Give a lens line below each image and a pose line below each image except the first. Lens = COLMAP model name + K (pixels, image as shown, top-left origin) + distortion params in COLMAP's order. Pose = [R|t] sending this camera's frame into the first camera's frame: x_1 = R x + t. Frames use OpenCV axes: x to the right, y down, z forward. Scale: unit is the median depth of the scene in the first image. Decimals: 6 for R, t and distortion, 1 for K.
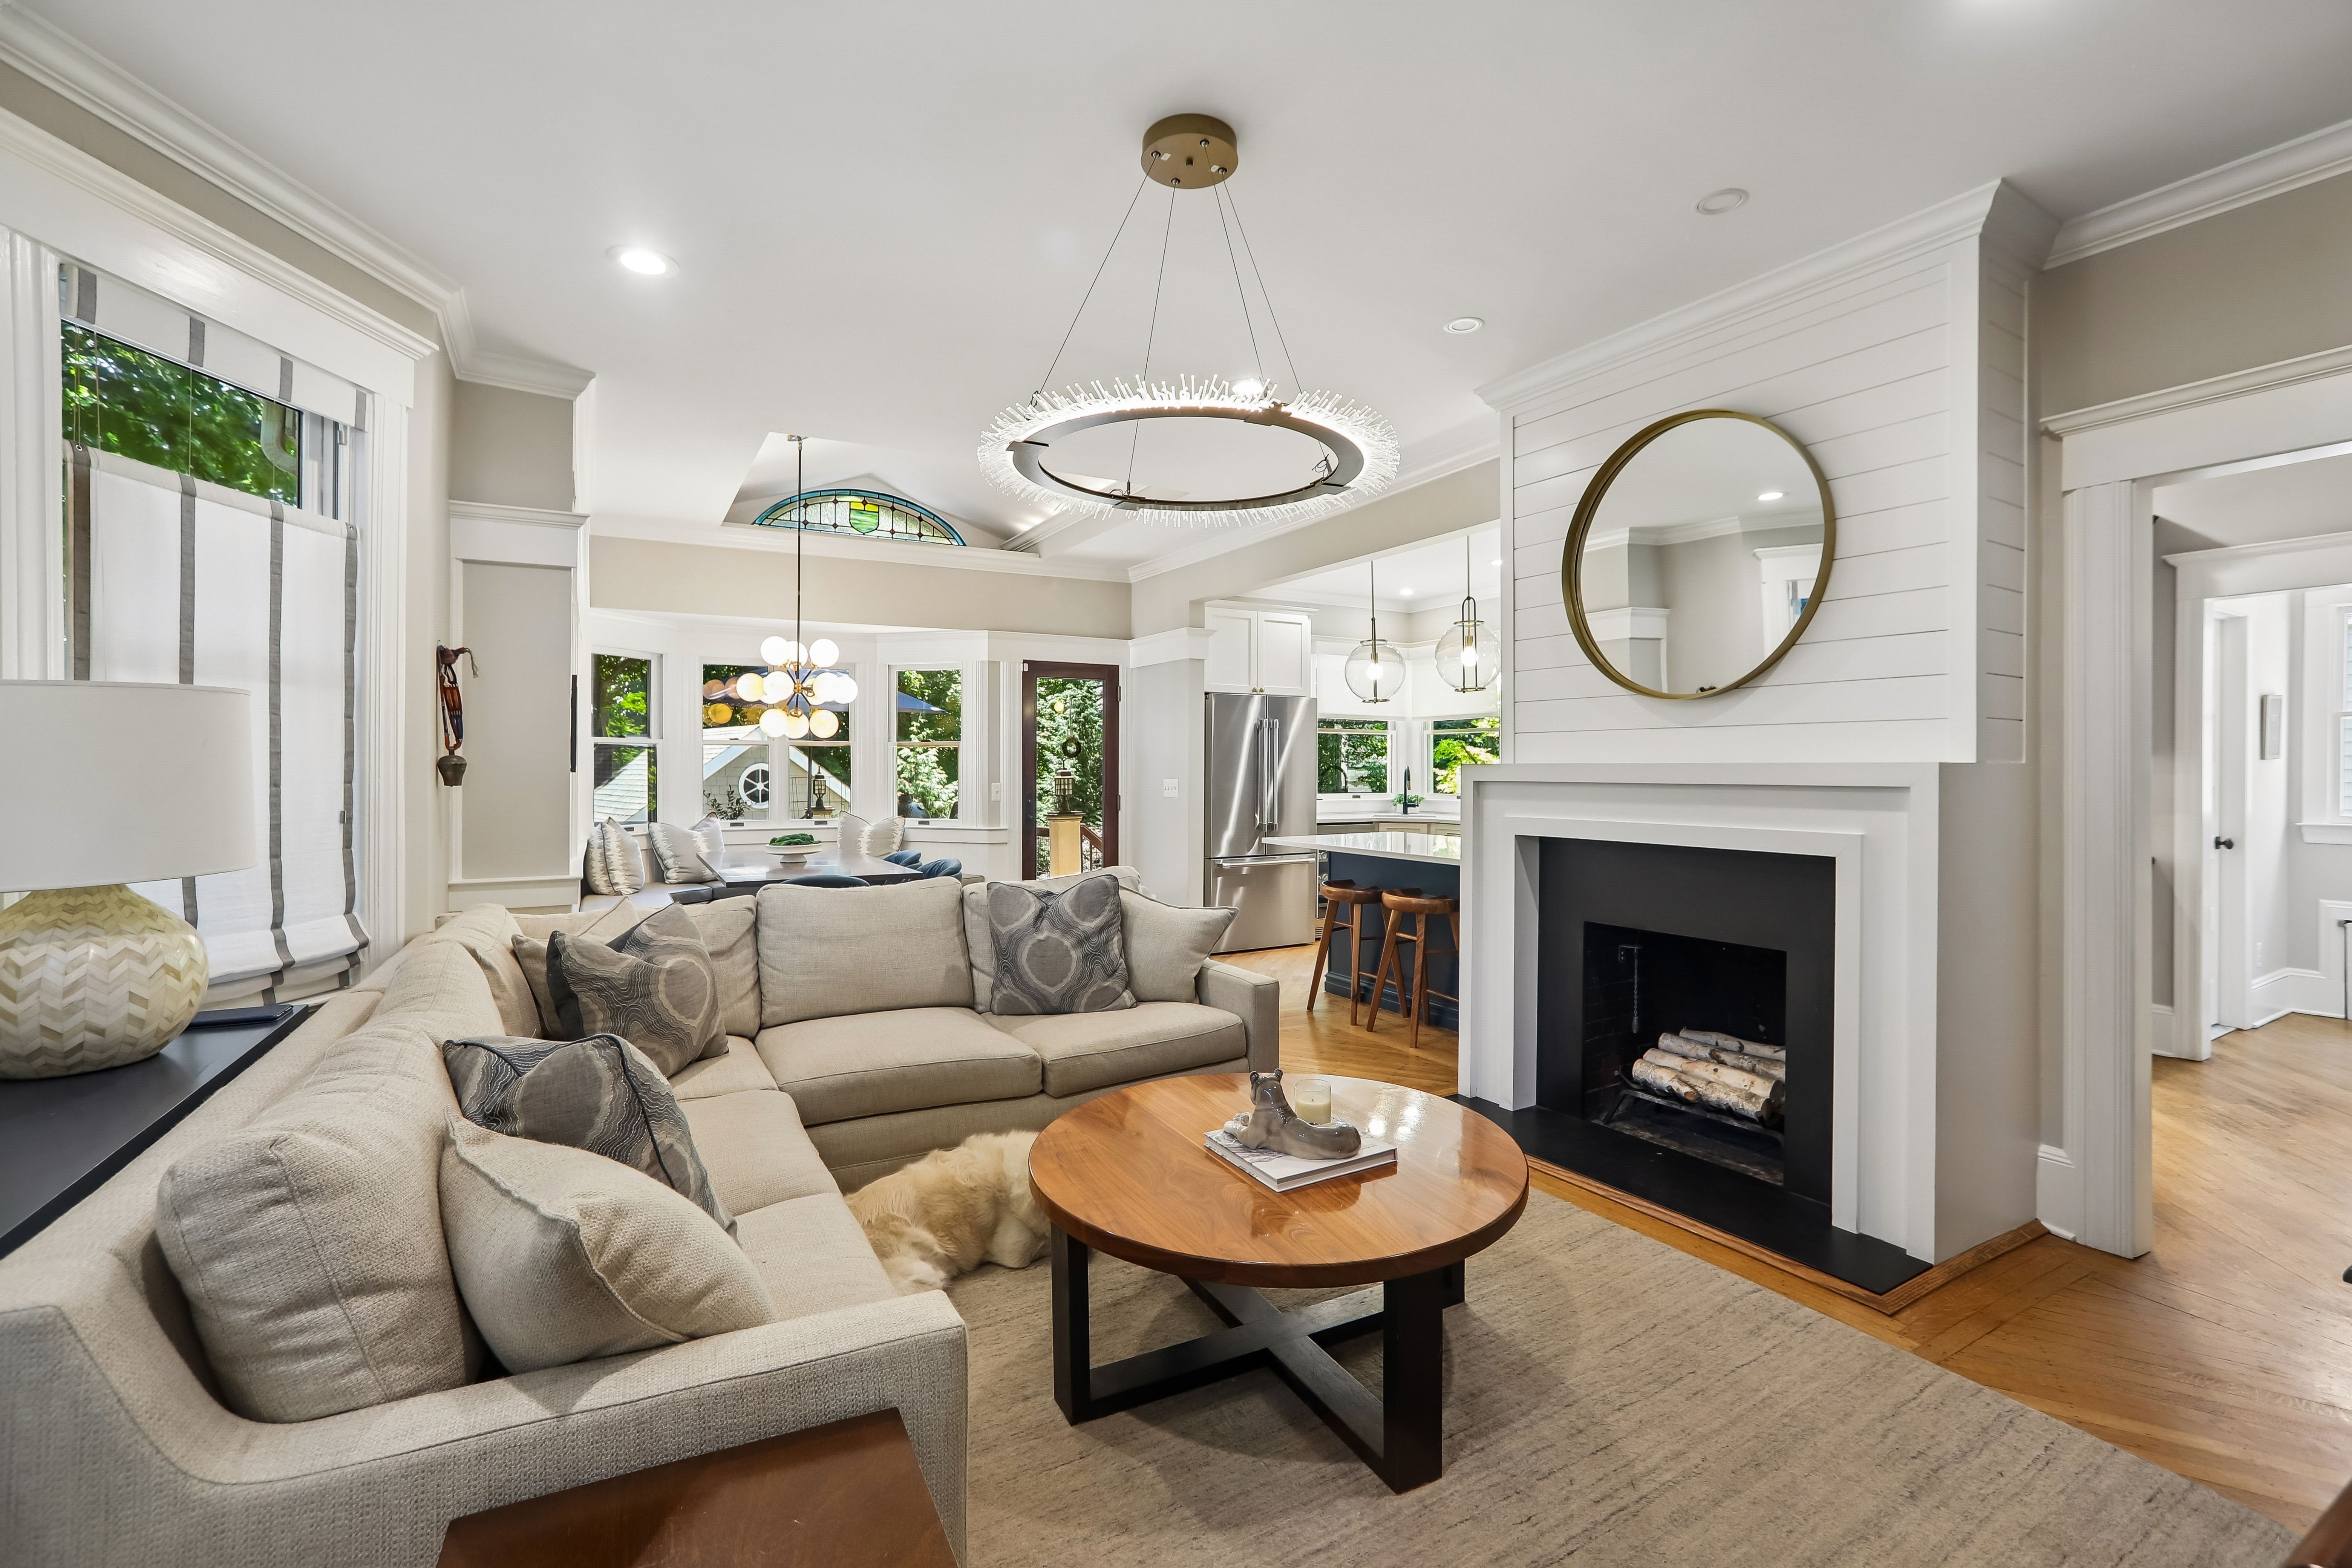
lens RADIAL K [[1031.3, 0, 1181.6], [0, 1031.3, 764.3], [0, 0, 1]] dist [-0.057012, 0.019741]
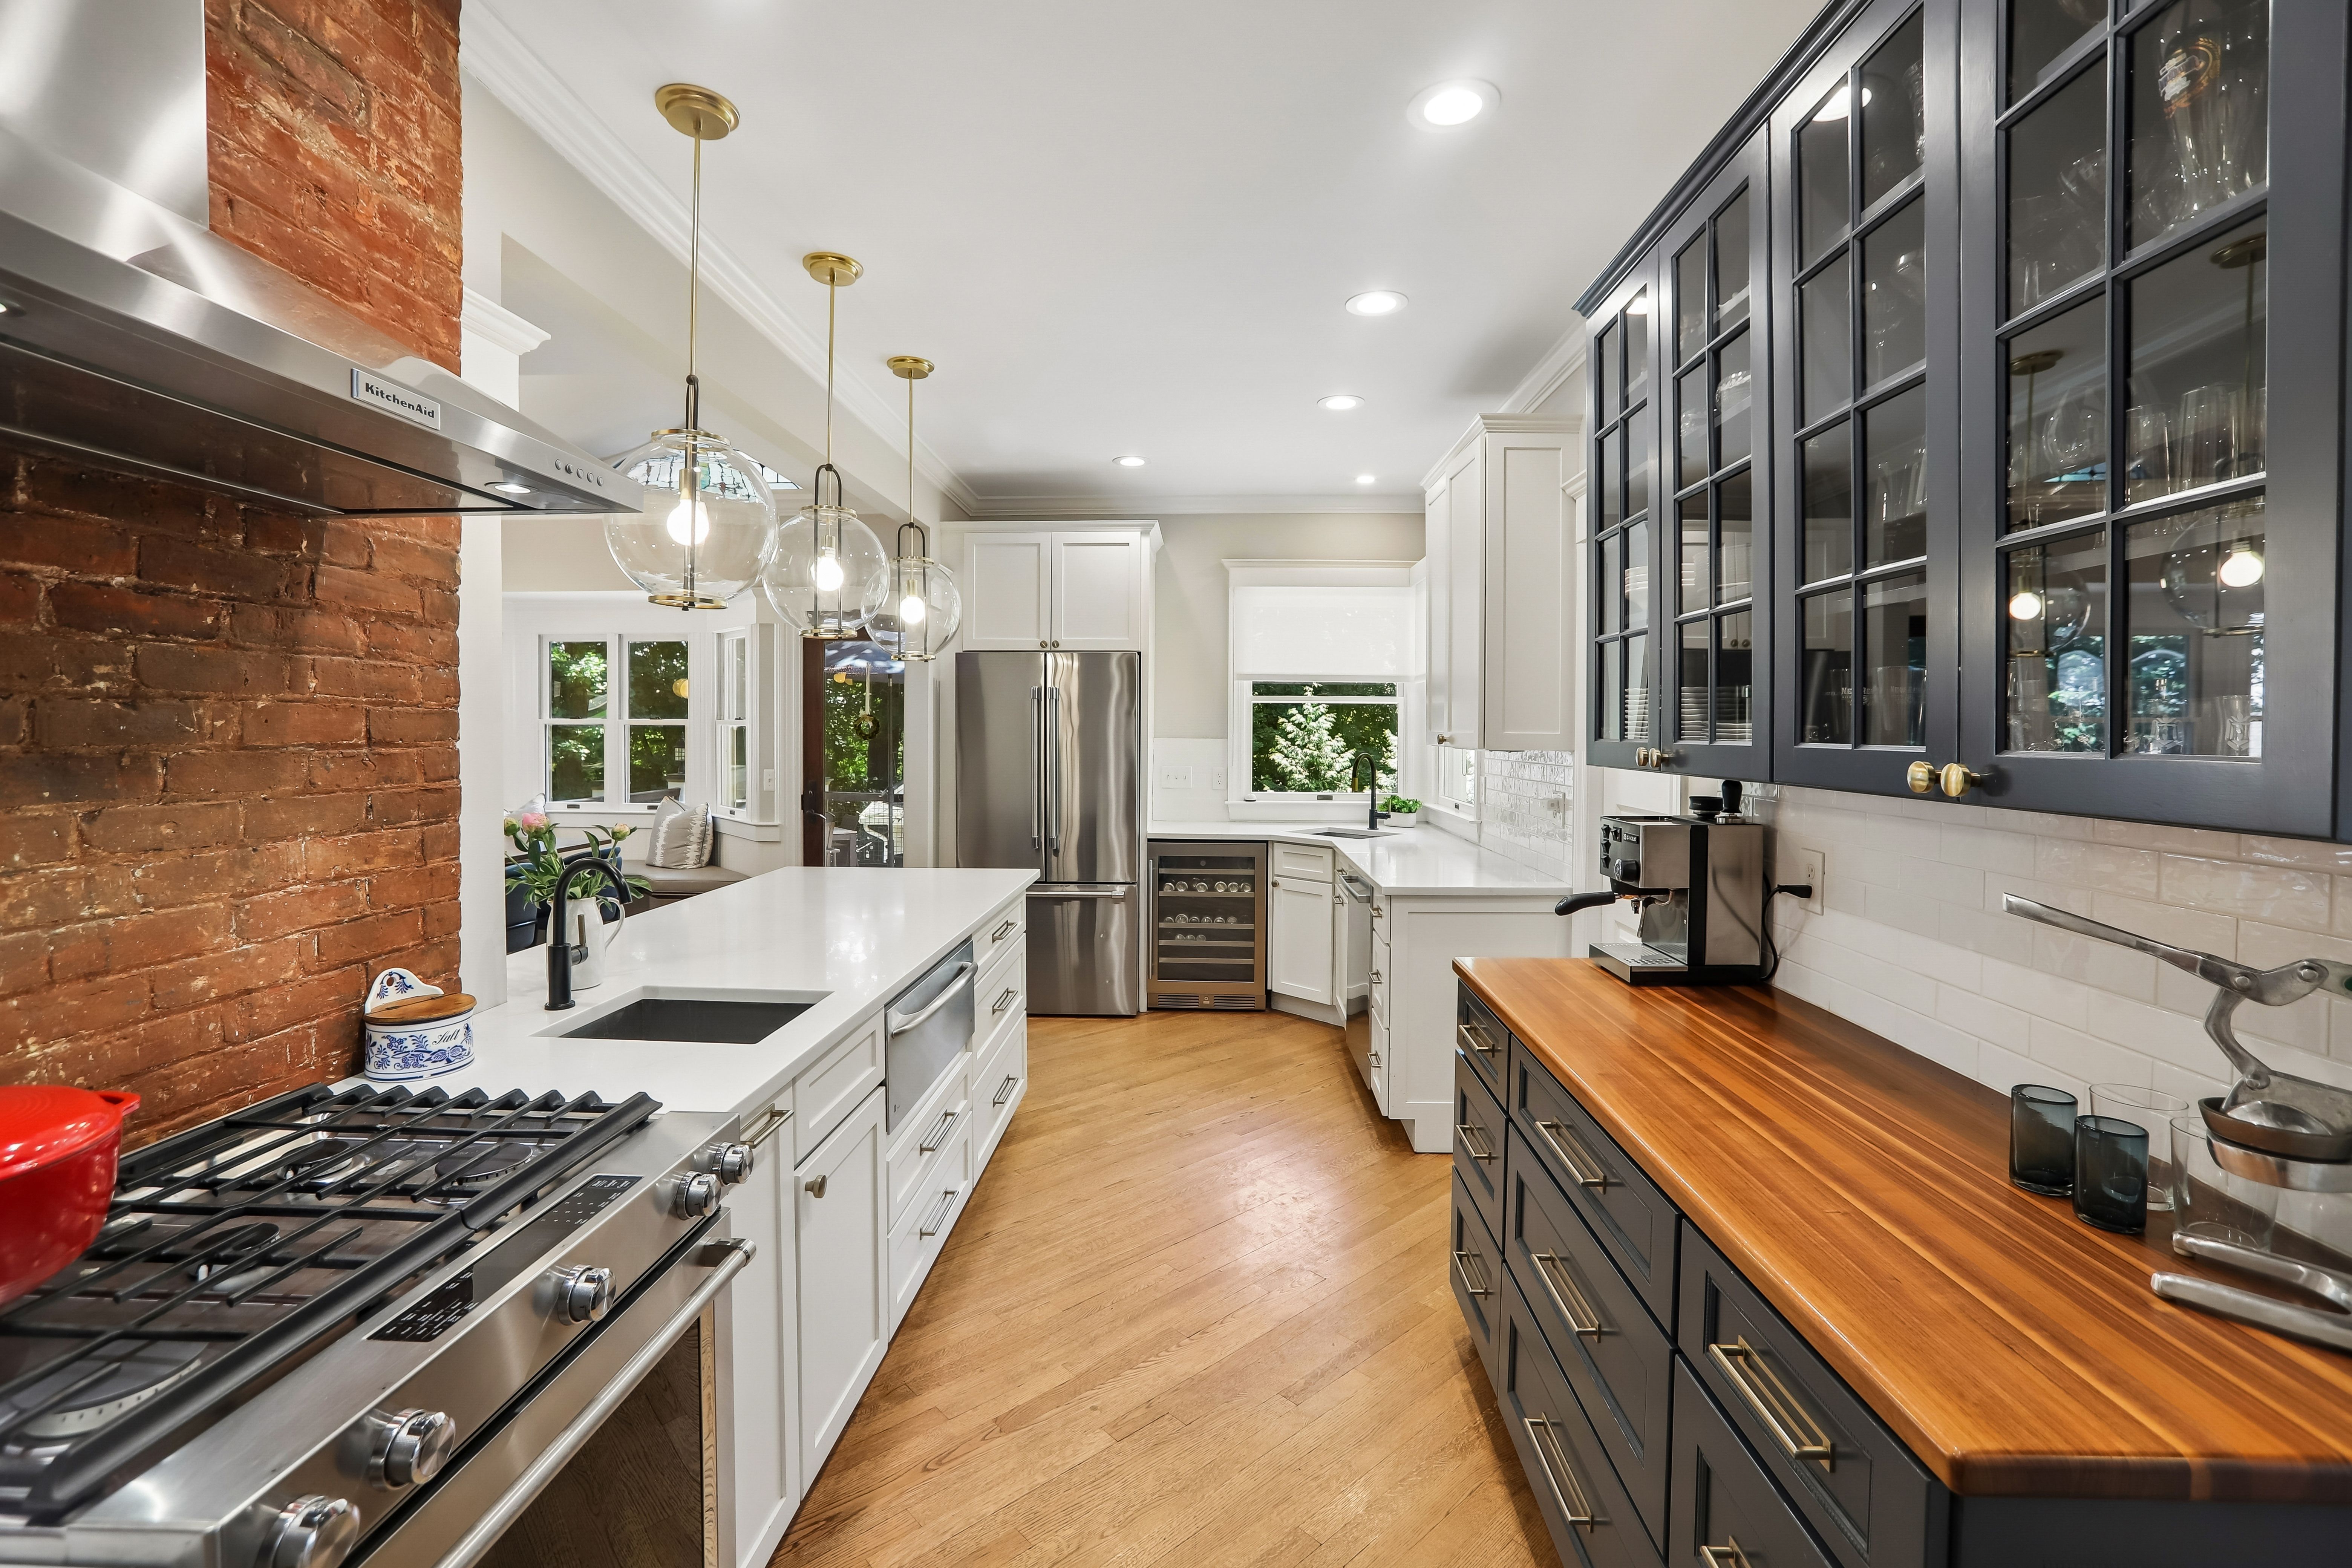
lens RADIAL K [[1031.3, 0, 1172.7], [0, 1031.3, 744.8], [0, 0, 1]] dist [-0.057012, 0.019741]
pose [[0.842917, 0.010754, -0.537937, 1.080782], [-0.001550, 0.999845, 0.017559, -0.034582], [0.538042, -0.013967, 0.842802, 0.934519]]
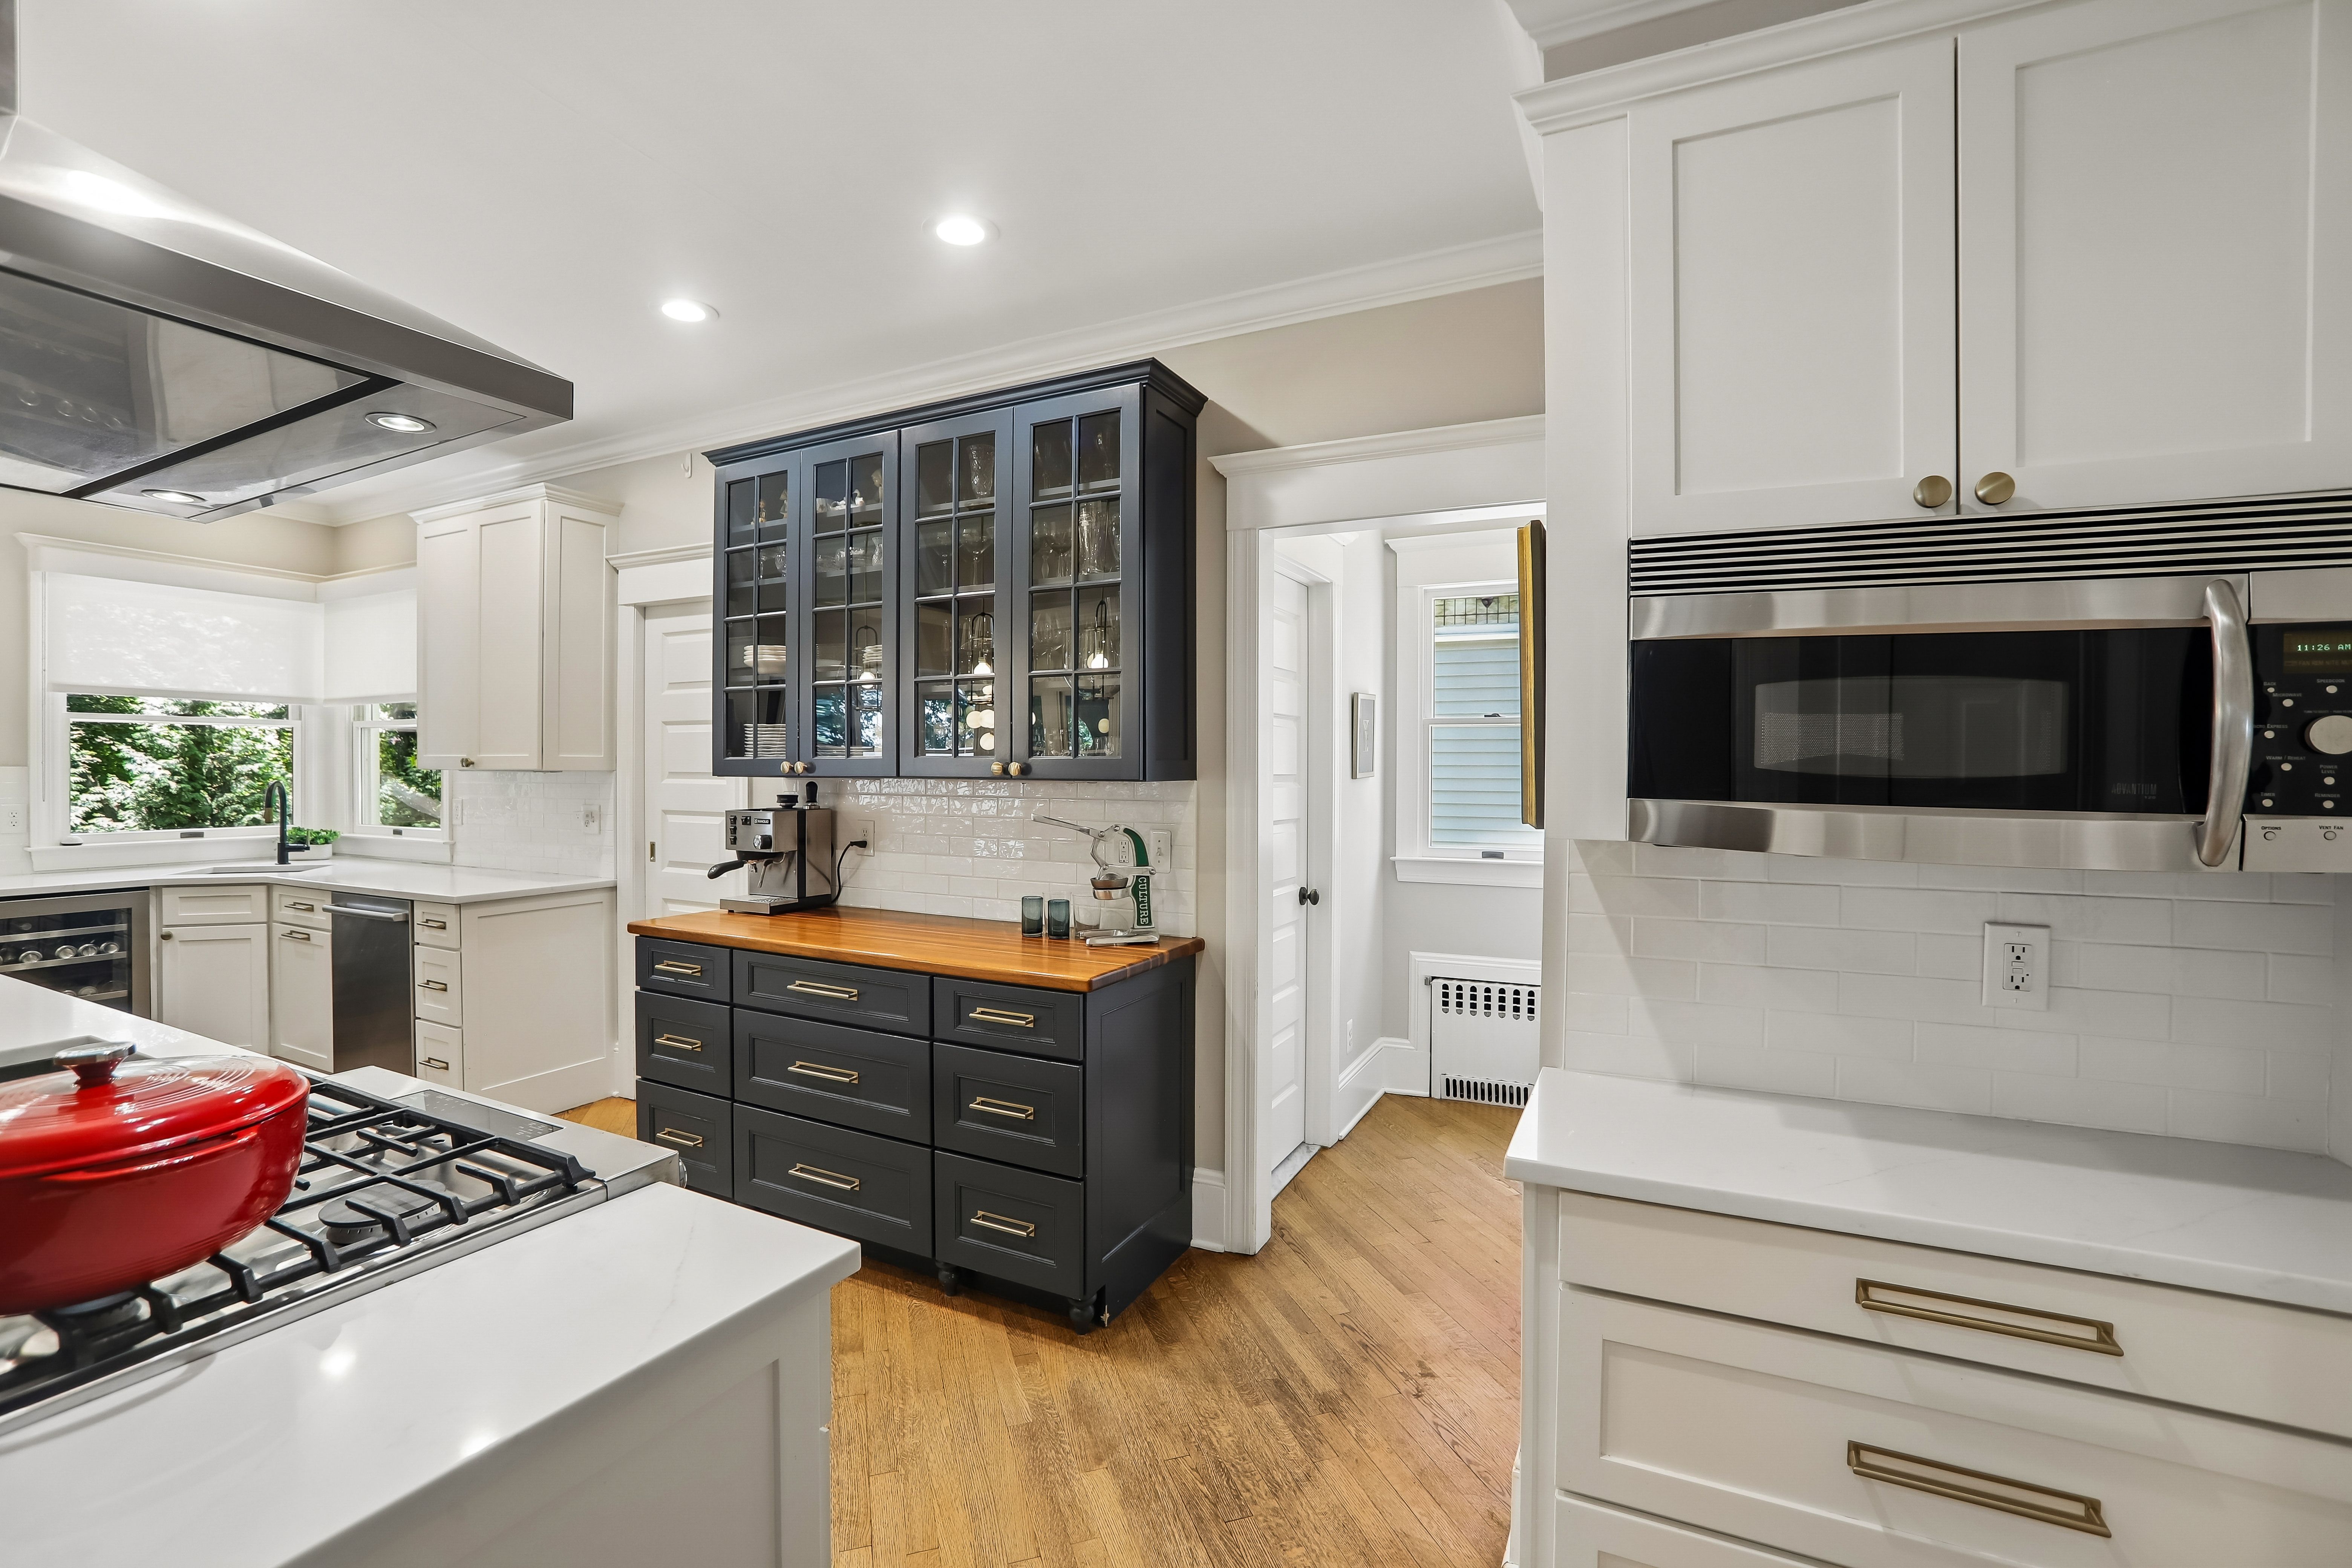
lens RADIAL K [[1031.3, 0, 1165.4], [0, 1031.3, 772.2], [0, 0, 1]] dist [-0.057012, 0.019741]
pose [[0.838897, -0.001389, 0.544289, 0.783561], [-0.003632, 0.999960, 0.008149, -0.022888], [-0.544278, -0.008813, 0.838858, 0.605025]]
